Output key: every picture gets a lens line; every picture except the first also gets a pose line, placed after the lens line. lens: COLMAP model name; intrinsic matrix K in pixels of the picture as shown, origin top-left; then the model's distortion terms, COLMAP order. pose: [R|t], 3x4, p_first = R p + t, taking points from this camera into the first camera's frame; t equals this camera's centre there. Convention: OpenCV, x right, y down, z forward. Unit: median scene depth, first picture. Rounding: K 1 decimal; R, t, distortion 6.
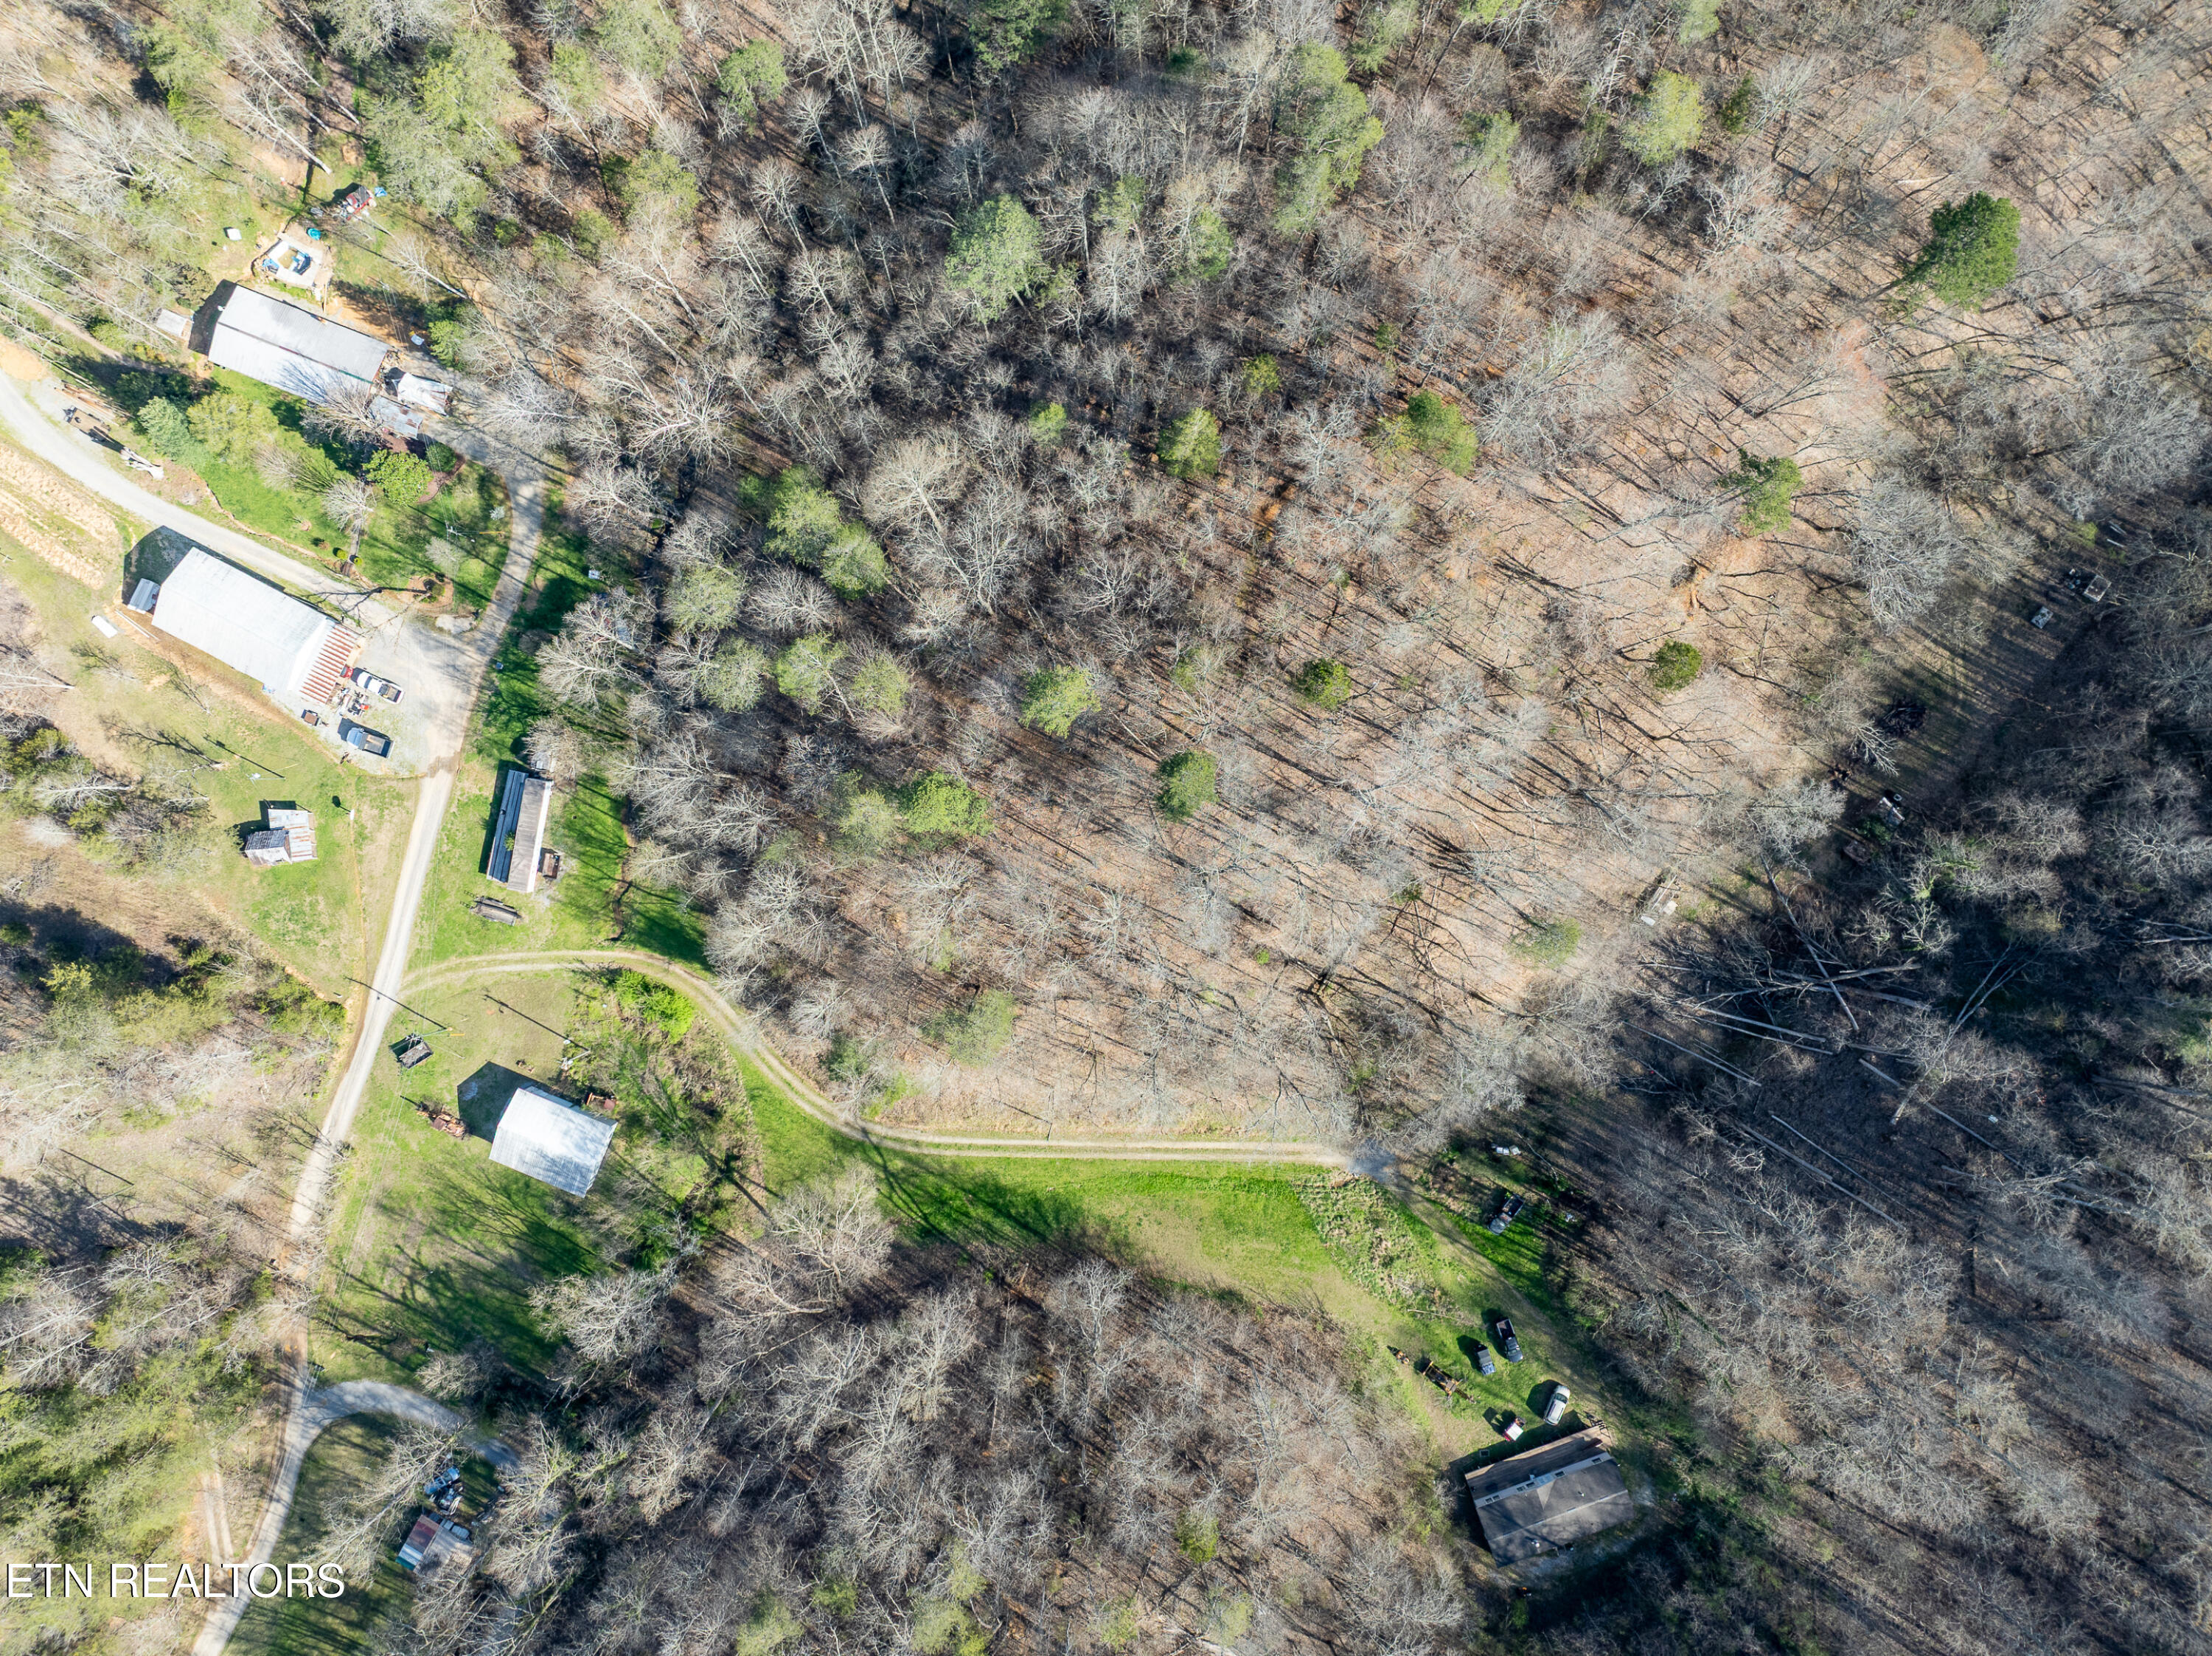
lens RADIAL K [[1569.5, 0, 1114.8], [0, 1569.5, 823.4], [0, 0, 1]] dist [-0.035671, -0.001929]
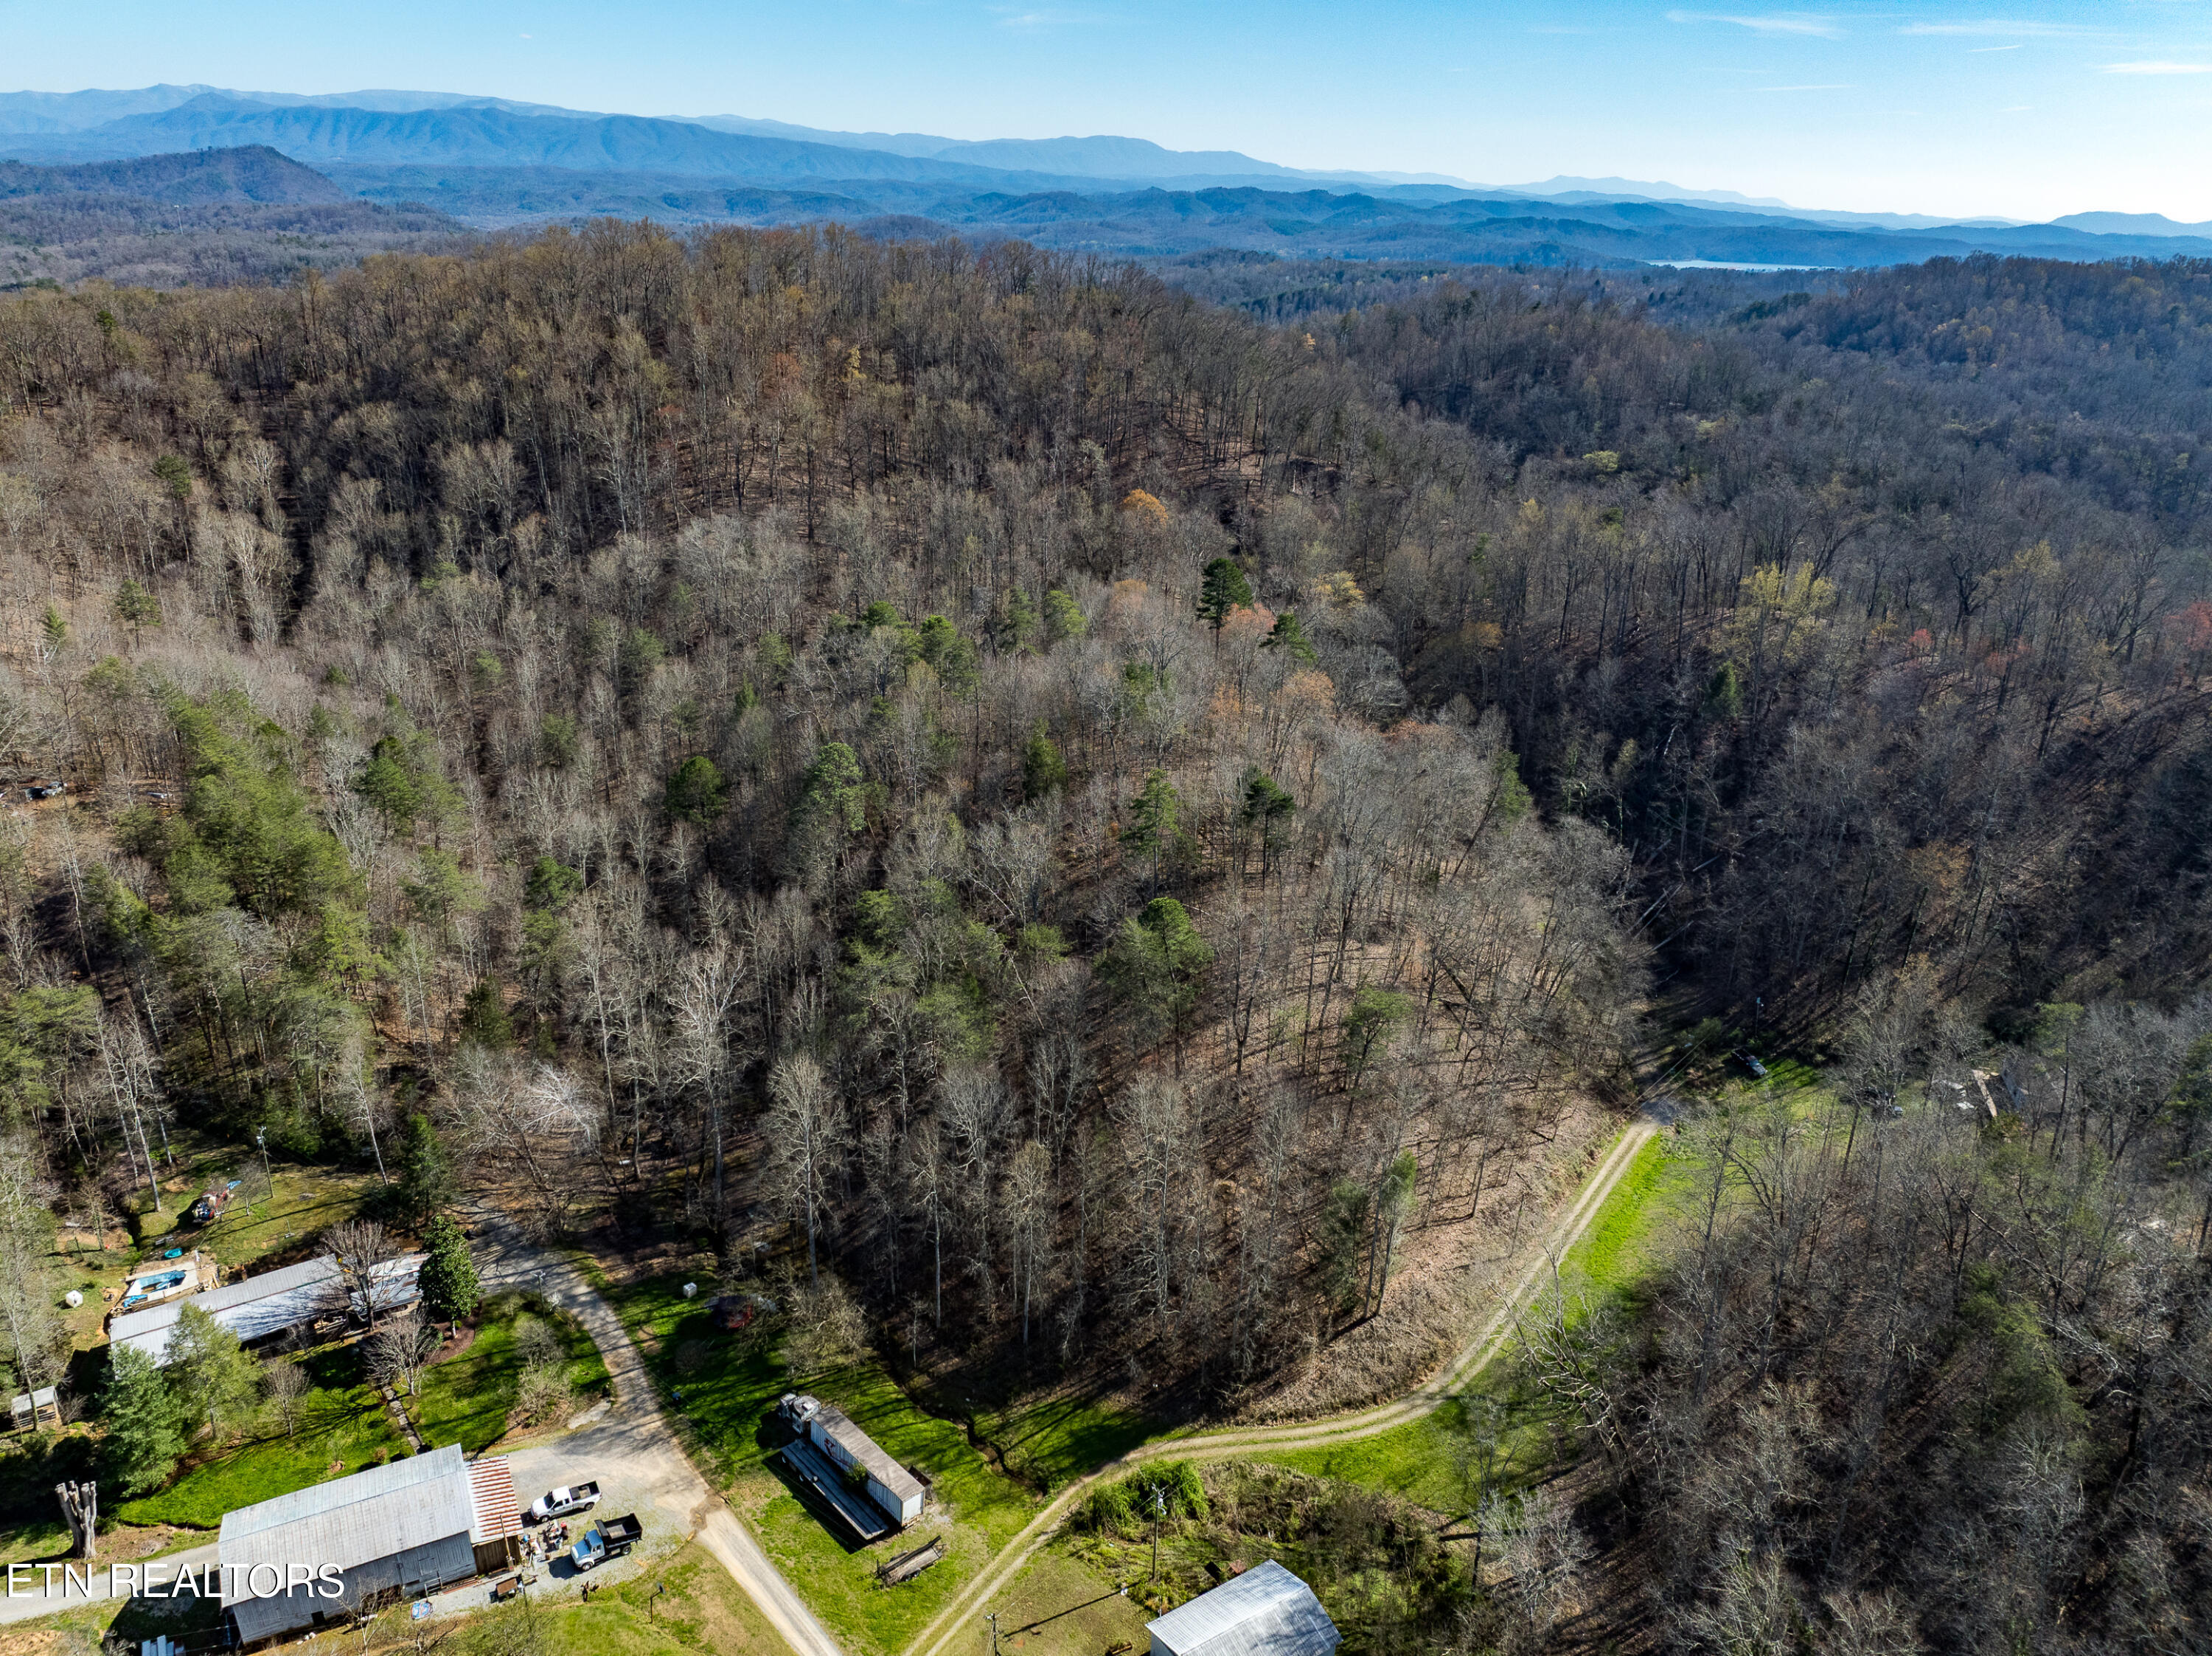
lens RADIAL K [[1558.6, 0, 1114.9], [0, 1558.6, 831.5], [0, 0, 1]] dist [-0.035746, 0.002906]
pose [[0.572093, -0.312749, 0.758220, -0.776924], [0.820112, 0.230784, -0.523598, 0.421198], [-0.011230, 0.921372, 0.388519, 0.448944]]
